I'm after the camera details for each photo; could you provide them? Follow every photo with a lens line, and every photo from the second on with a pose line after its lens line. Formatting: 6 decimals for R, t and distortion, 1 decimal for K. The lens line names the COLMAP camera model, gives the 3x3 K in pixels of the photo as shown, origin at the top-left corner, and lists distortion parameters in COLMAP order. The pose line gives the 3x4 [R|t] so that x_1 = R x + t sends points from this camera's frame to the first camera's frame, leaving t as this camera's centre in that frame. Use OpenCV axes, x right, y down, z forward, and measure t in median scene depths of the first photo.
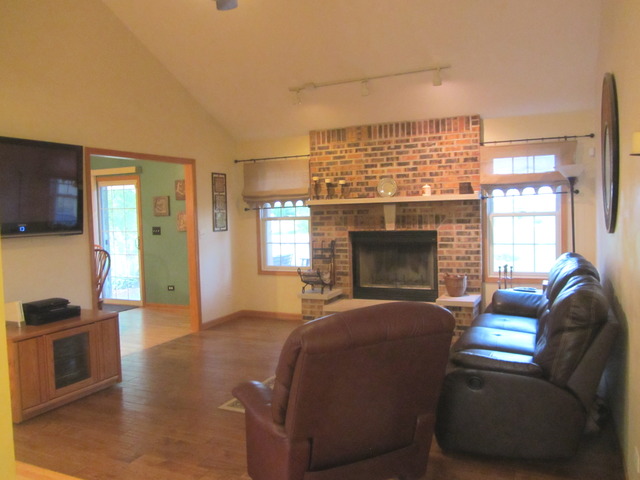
lens RADIAL K [[525.9, 0, 322.8], [0, 525.9, 235.1], [0, 0, 1]] dist [0.002542, -0.055669]
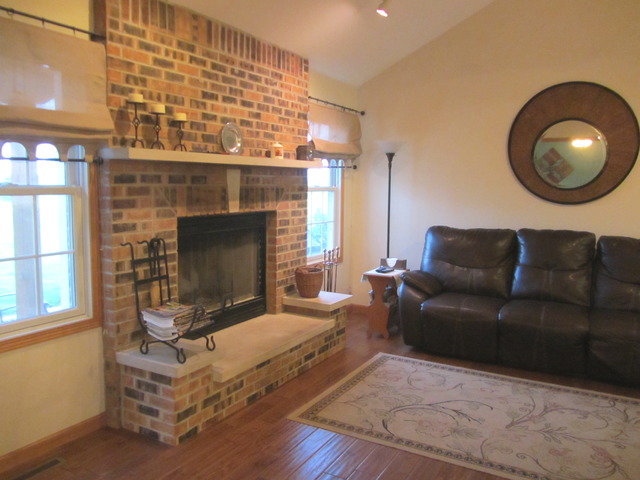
lens RADIAL K [[525.9, 0, 322.8], [0, 525.9, 235.1], [0, 0, 1]] dist [0.002542, -0.055669]
pose [[0.084416, -0.070991, 0.993898, -0.452515], [0.033433, 0.997099, 0.068380, -0.020917], [-0.995870, 0.027456, 0.086544, 0.843681]]
